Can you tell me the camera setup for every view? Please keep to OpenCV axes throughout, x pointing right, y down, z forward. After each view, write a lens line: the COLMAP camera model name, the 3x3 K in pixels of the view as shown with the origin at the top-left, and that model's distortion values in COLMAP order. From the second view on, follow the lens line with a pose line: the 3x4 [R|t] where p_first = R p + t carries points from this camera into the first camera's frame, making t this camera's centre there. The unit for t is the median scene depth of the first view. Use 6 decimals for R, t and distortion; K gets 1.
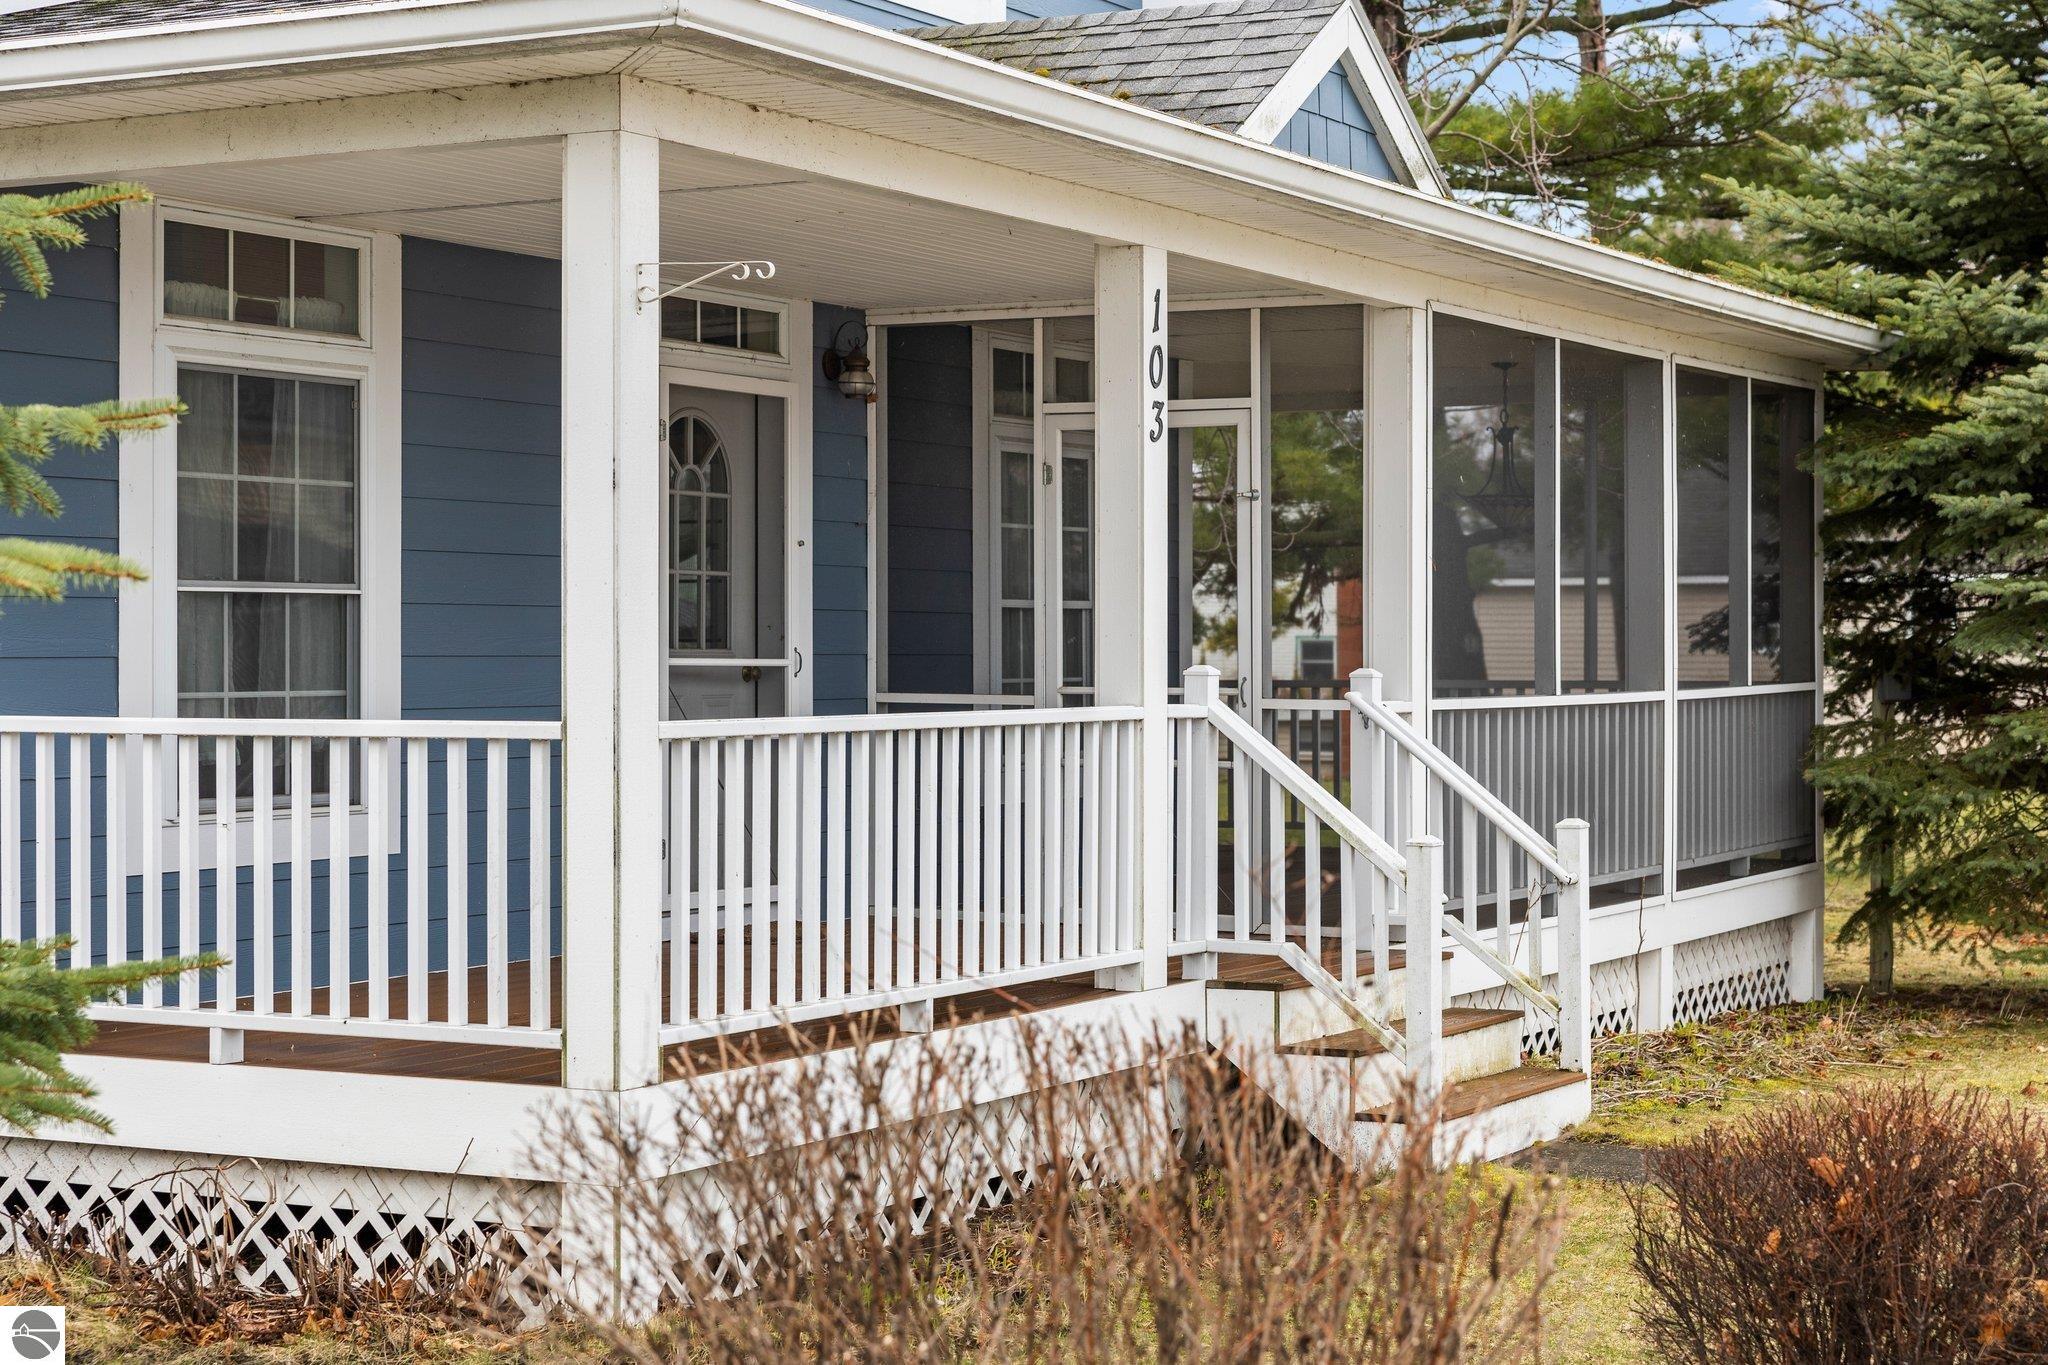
lens RADIAL K [[3580.0, 0, 1024.0], [0, 3580.0, 682.5], [0, 0, 1]] dist [0.004113, 0.084117]
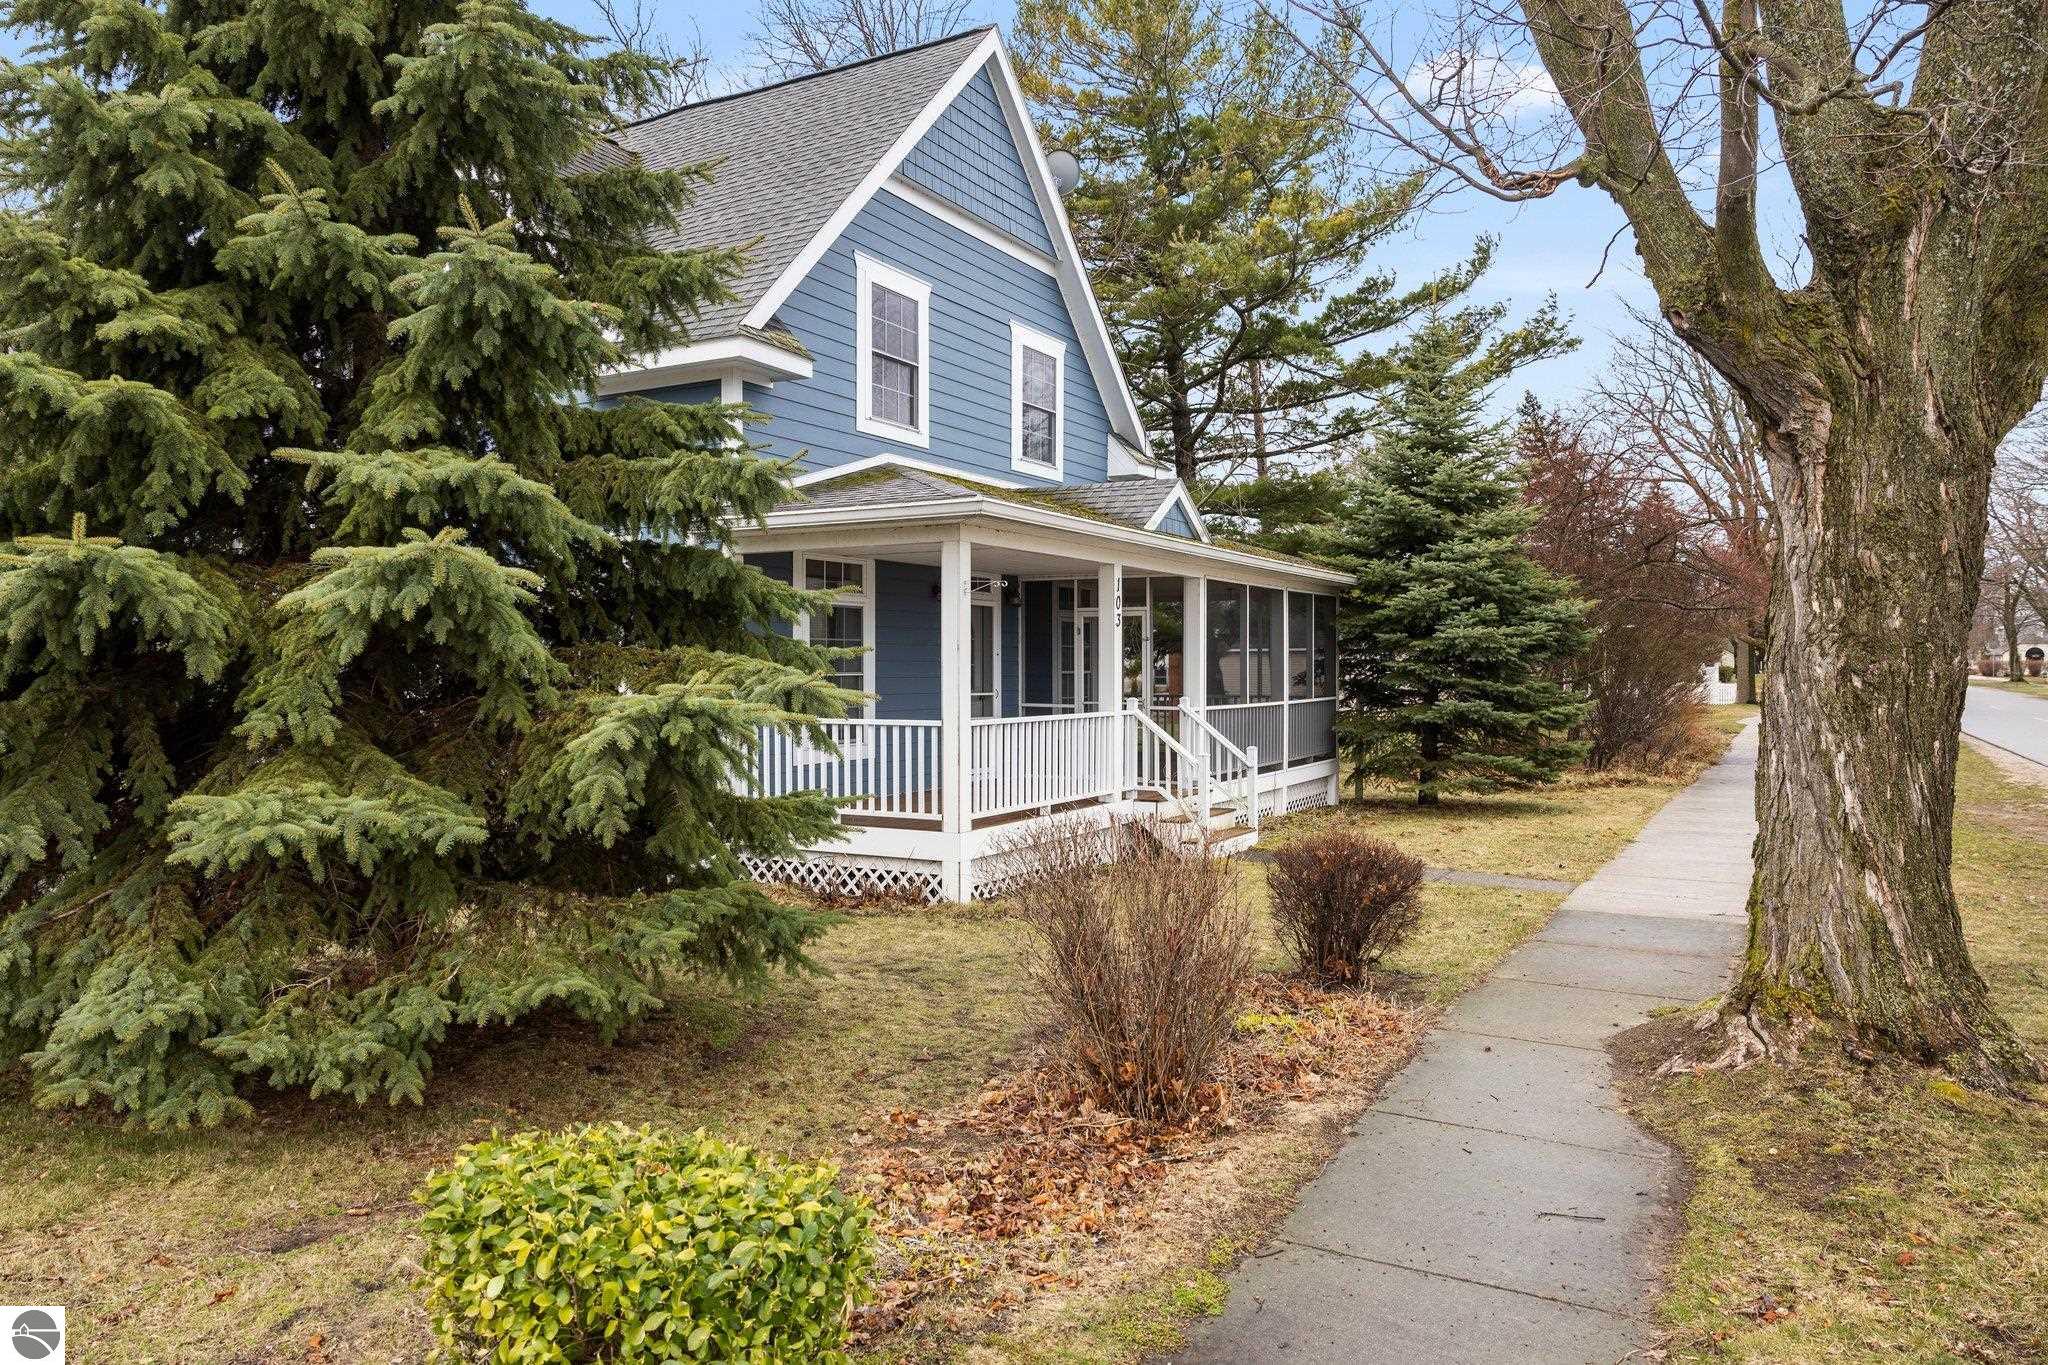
lens RADIAL K [[1352.8, 0, 1024.0], [0, 1352.8, 682.5], [0, 0, 1]] dist [-0.035077, -0.000254]
pose [[0.999819, 0.000853, -0.018983, -0.021243], [-0.000844, 1.000000, 0.000497, -0.017580], [0.018983, -0.000481, 0.999820, -0.168991]]
